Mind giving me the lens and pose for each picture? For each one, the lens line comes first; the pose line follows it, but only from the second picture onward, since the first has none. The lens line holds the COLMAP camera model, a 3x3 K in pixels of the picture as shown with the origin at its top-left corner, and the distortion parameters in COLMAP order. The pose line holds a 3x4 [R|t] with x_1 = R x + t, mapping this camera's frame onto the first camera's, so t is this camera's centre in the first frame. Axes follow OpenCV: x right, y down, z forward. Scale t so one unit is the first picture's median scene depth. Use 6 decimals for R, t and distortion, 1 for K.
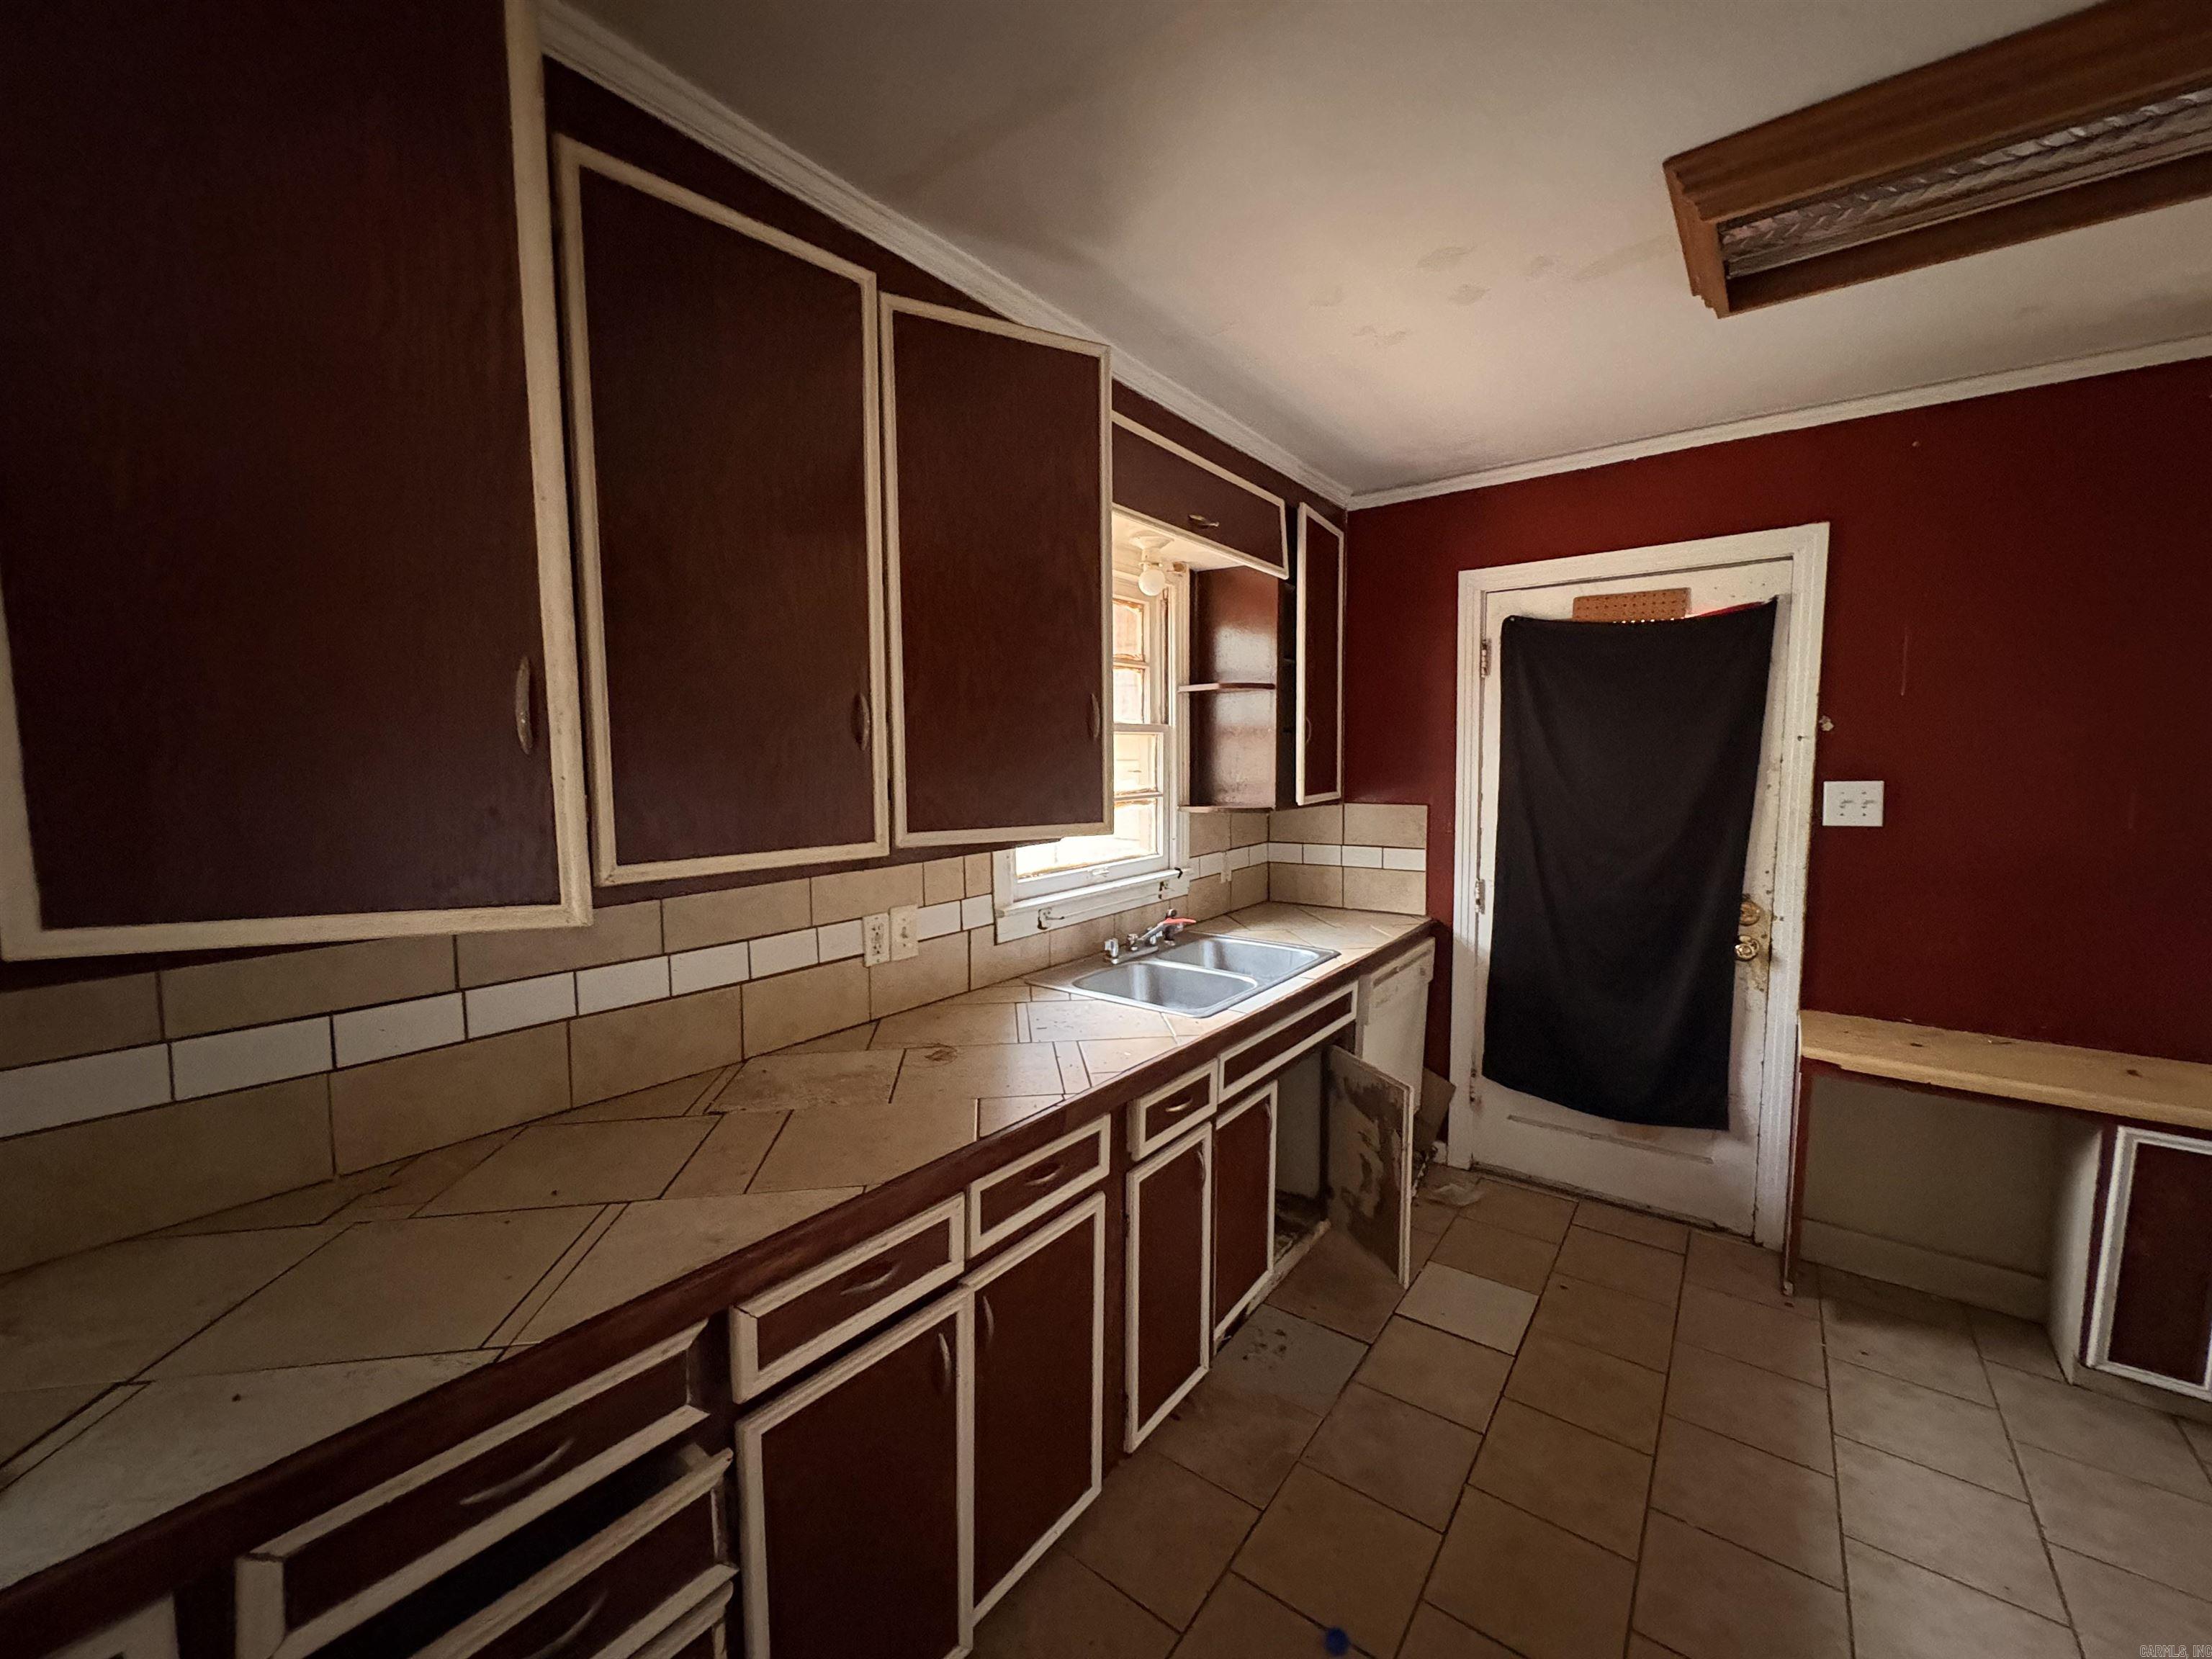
lens RADIAL K [[880.6, 0, 1099.6], [0, 880.6, 833.5], [0, 0, 1]] dist [-0.000061, -0.000112]
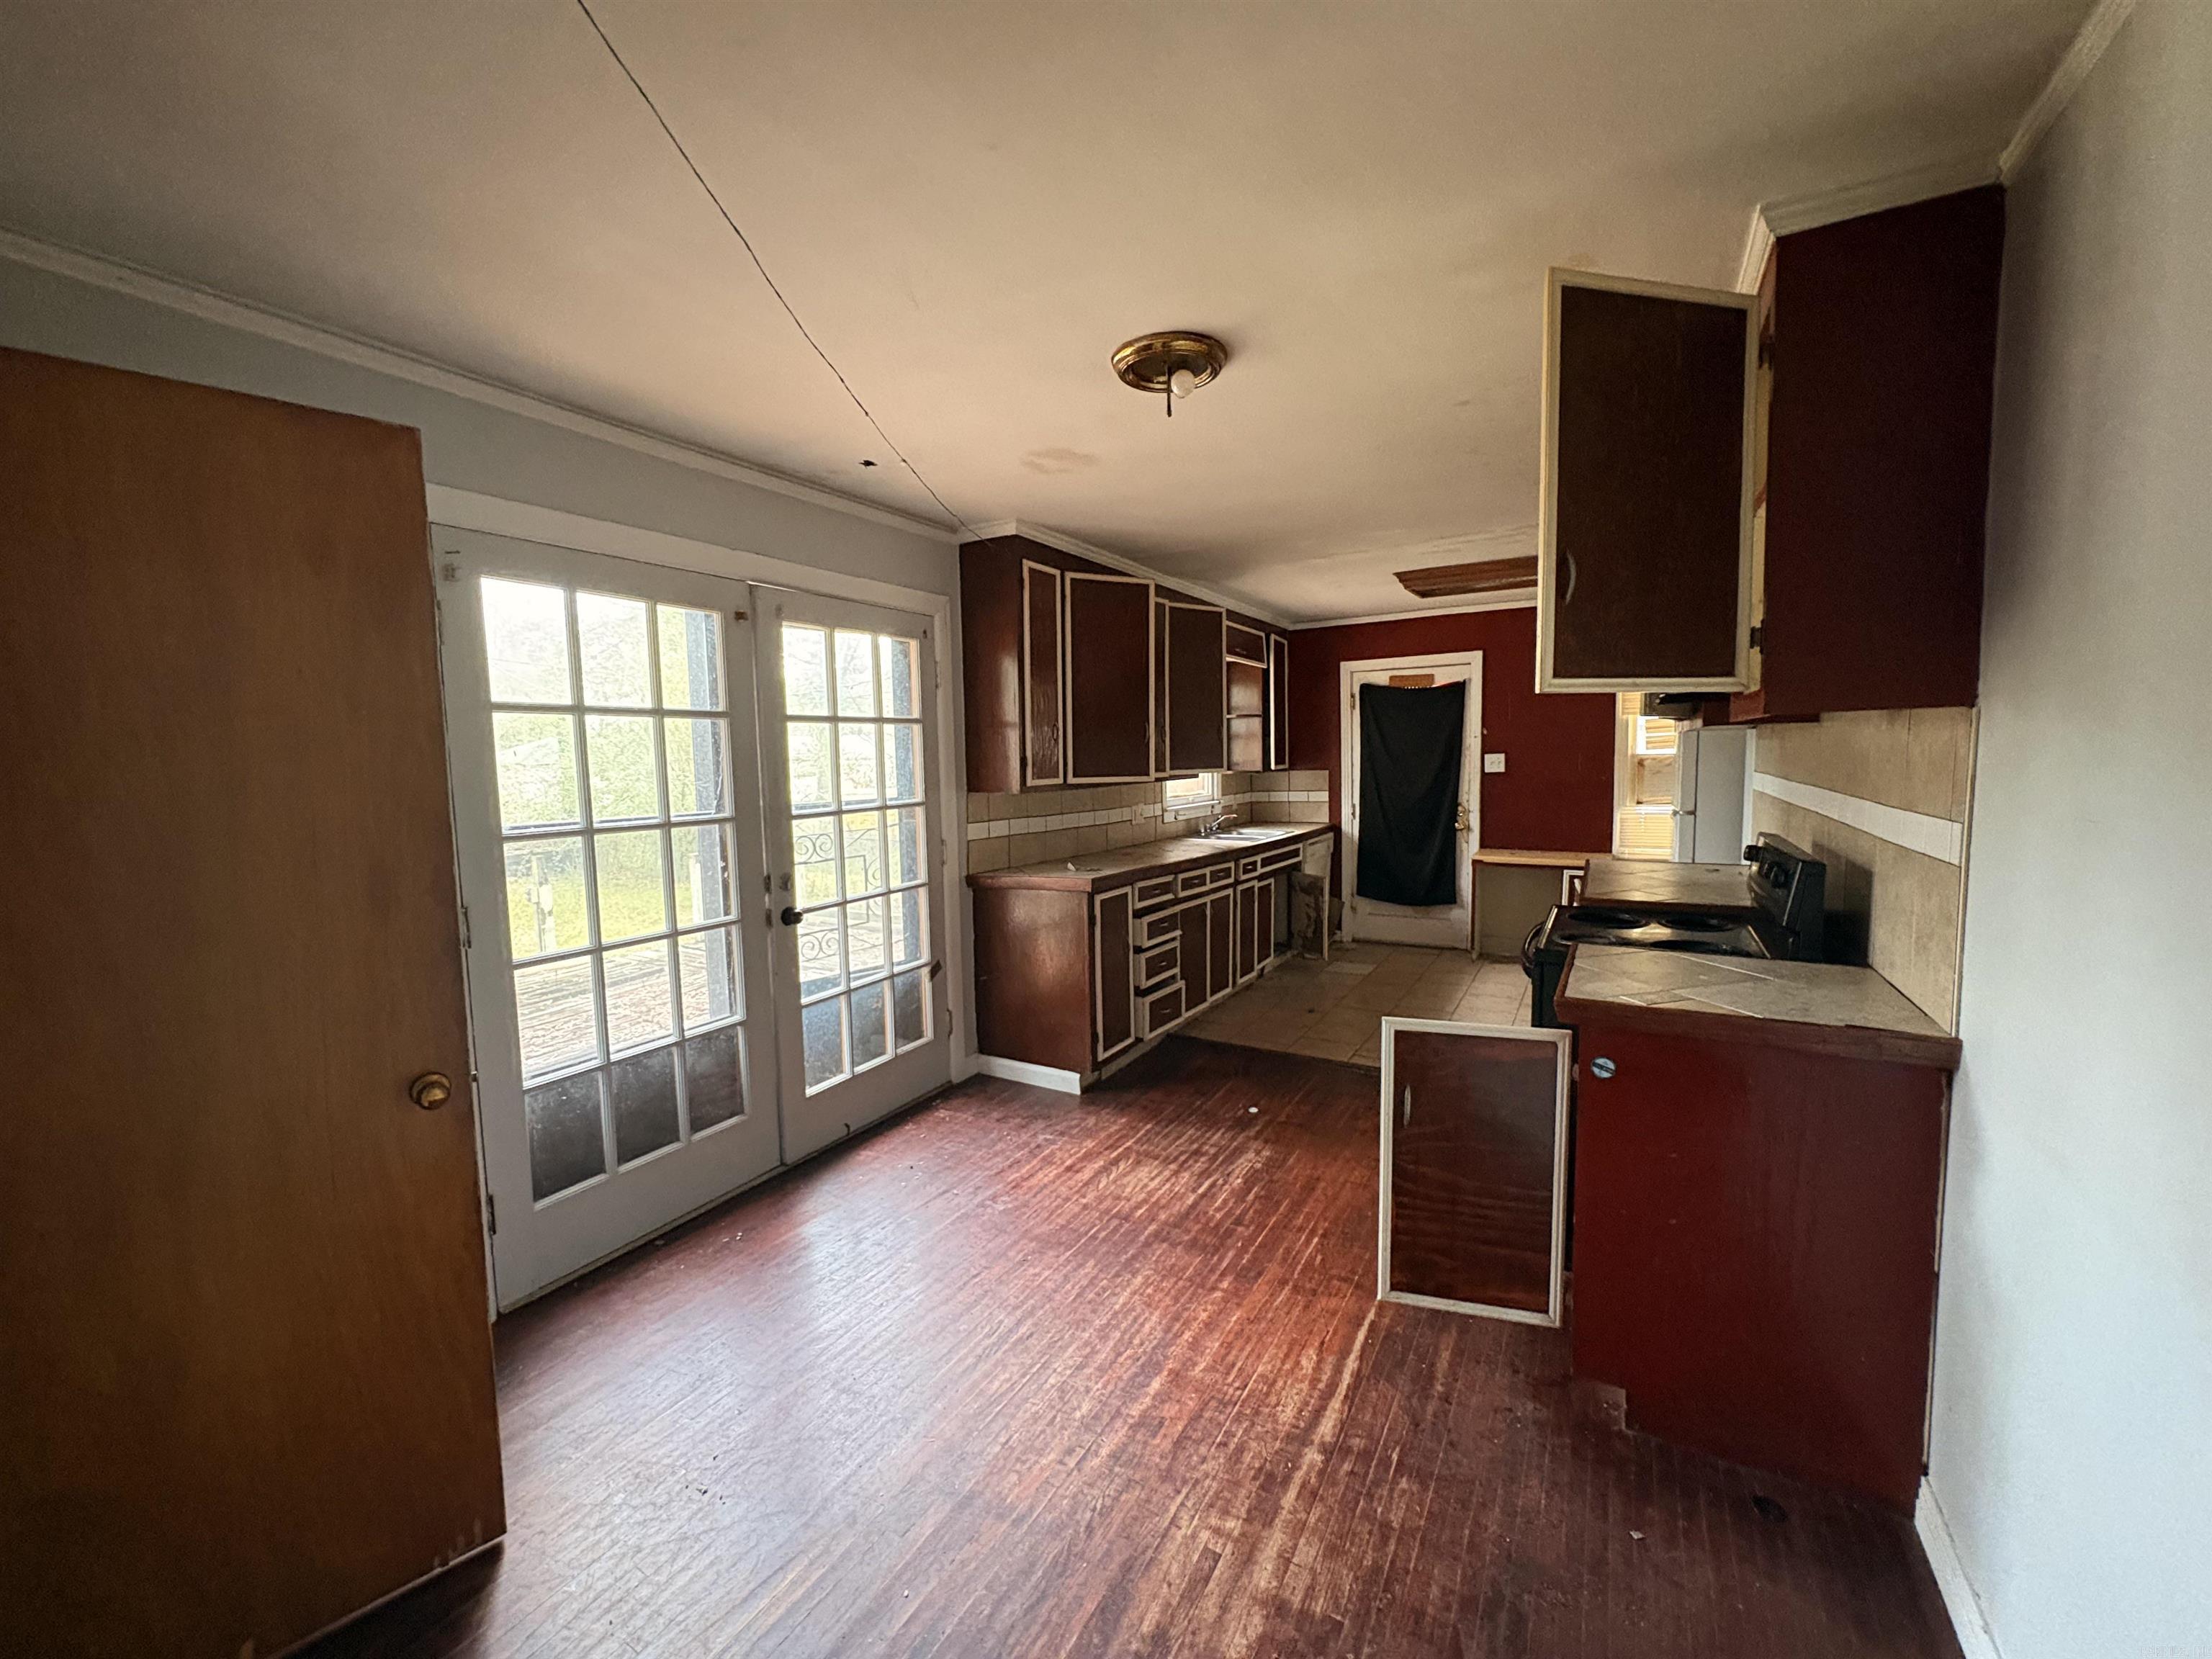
lens RADIAL K [[880.6, 0, 1099.9], [0, 880.6, 834.1], [0, 0, 1]] dist [-0.000061, -0.000112]
pose [[0.993639, -0.022073, 0.110431, -0.506812], [0.022353, 0.999749, -0.001295, 0.138101], [-0.110375, 0.003756, 0.993883, -1.284063]]
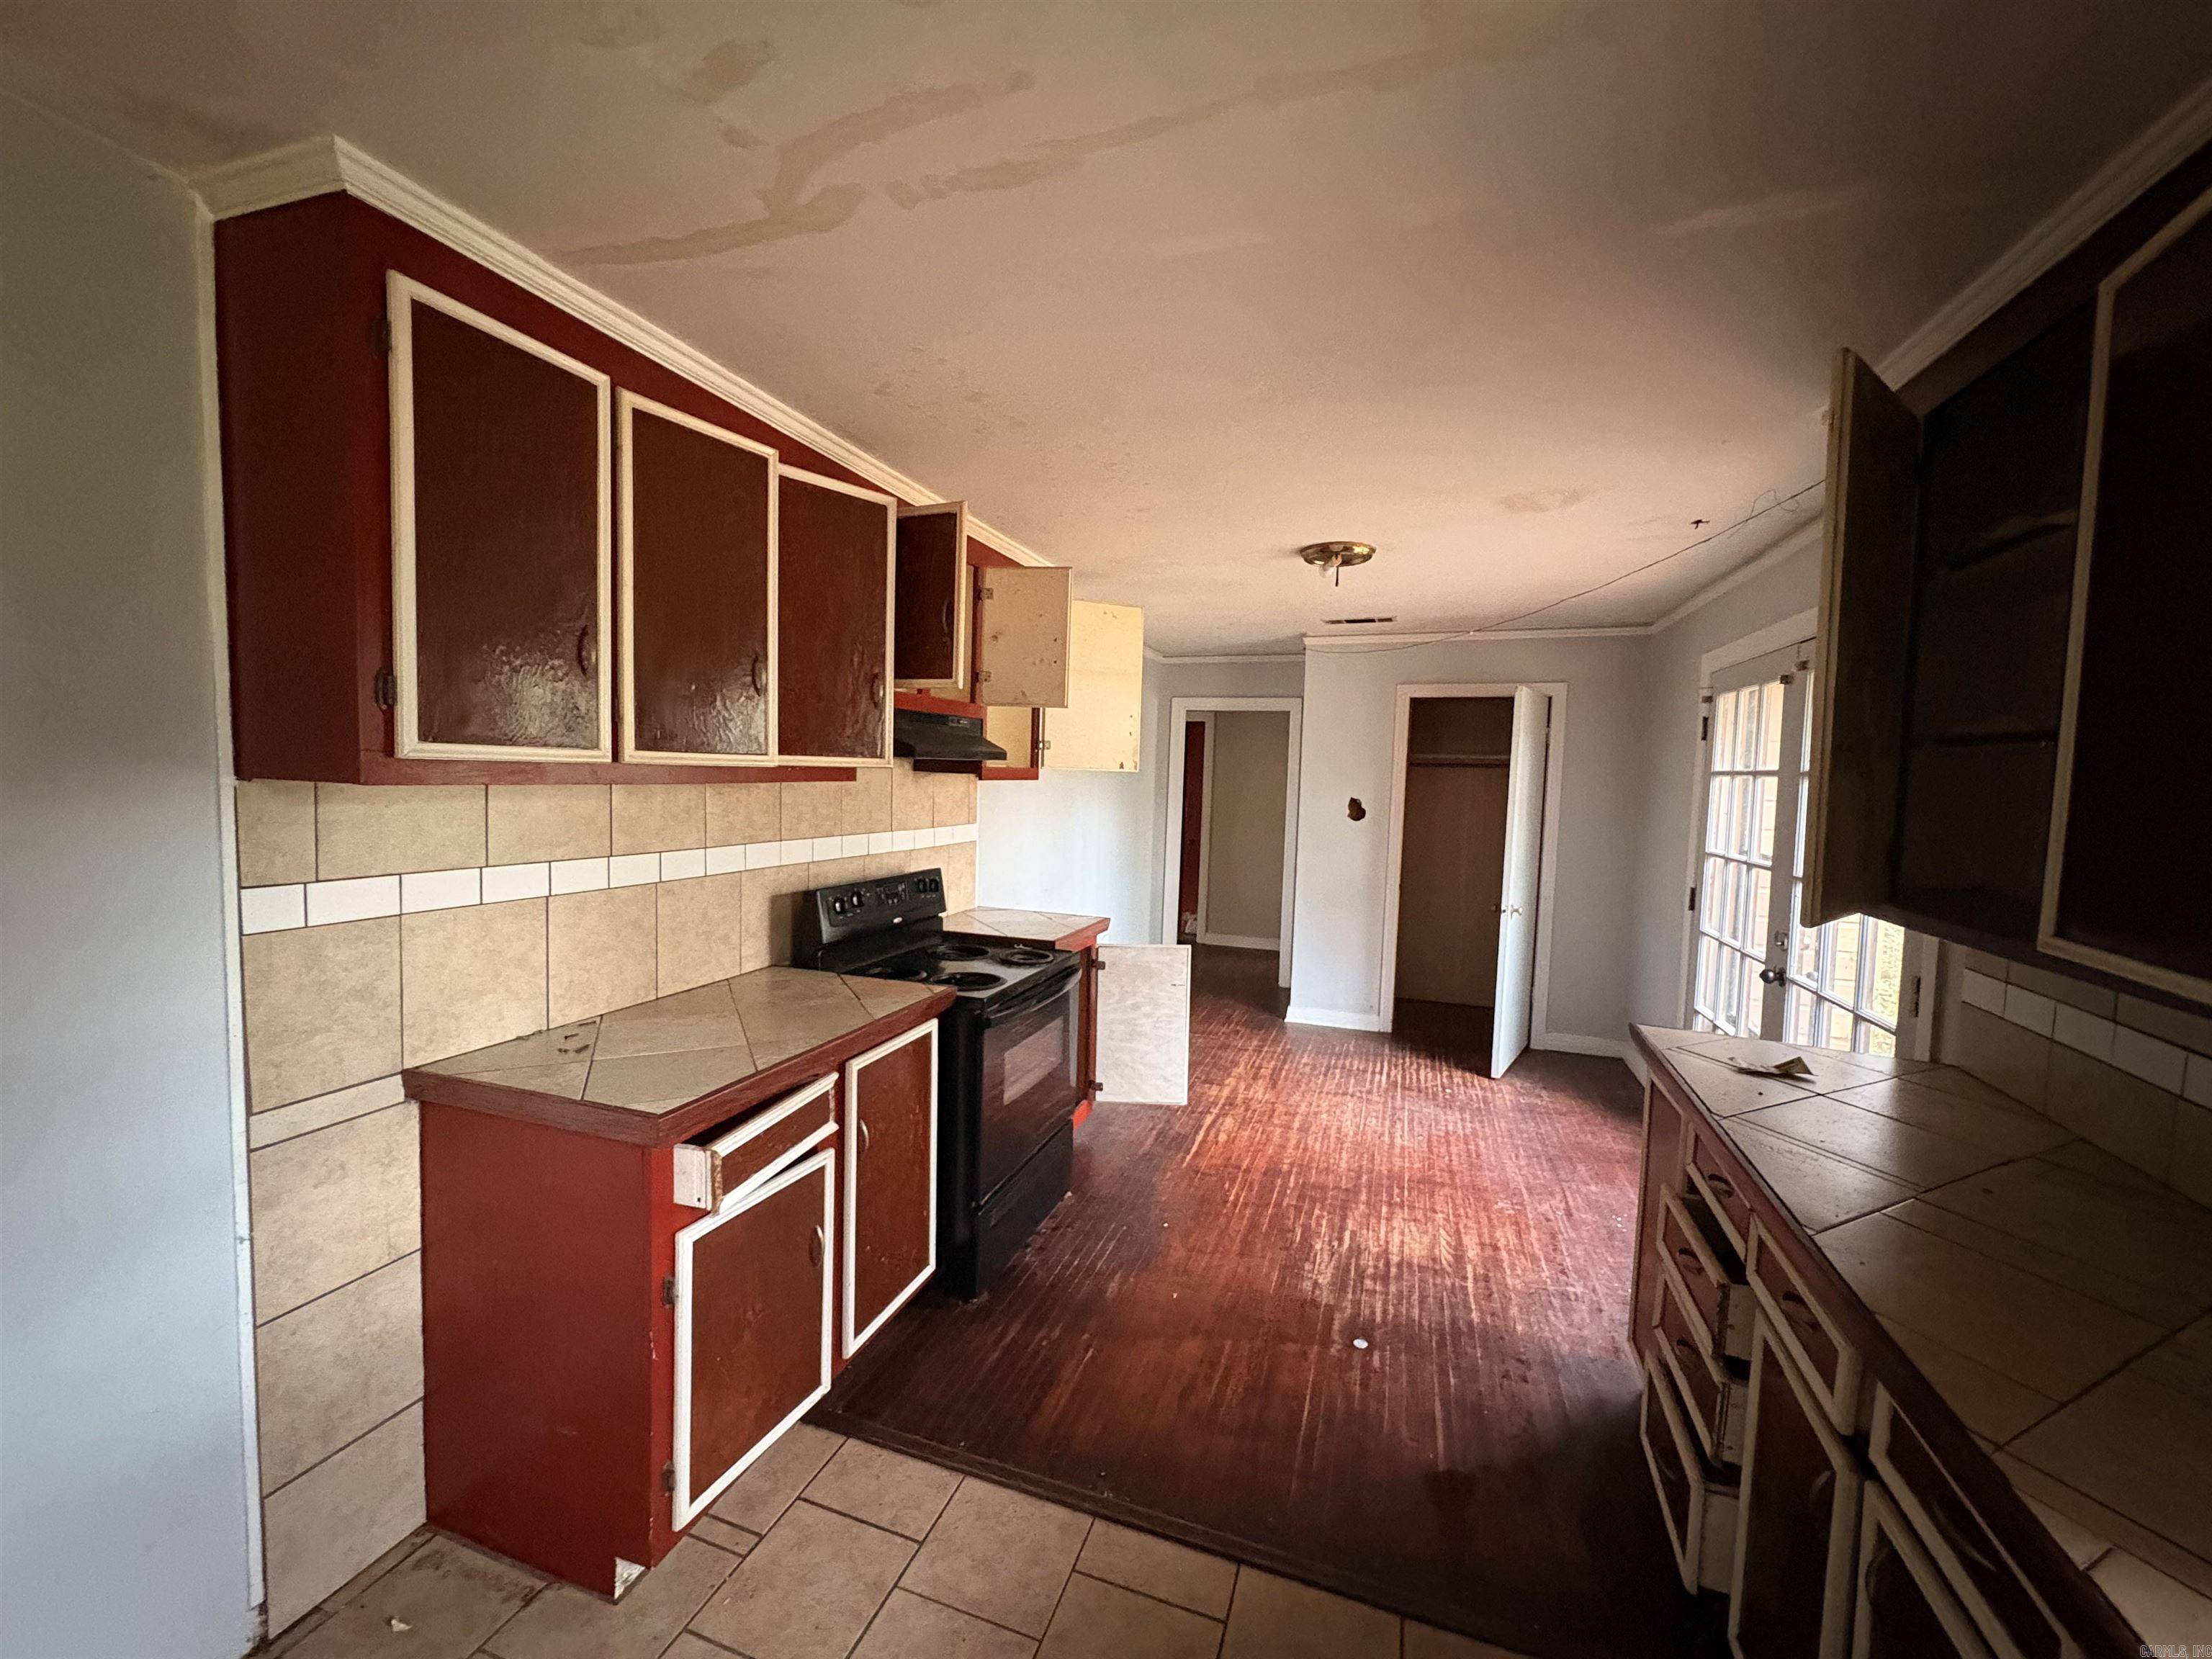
lens RADIAL K [[880.6, 0, 1106.1], [0, 880.6, 825.1], [0, 0, 1]] dist [-0.000061, -0.000112]
pose [[-0.951969, 0.001447, -0.306190, 0.415366], [-0.047128, 0.987381, 0.151189, -0.097928], [0.302545, 0.158358, -0.939888, 0.785850]]
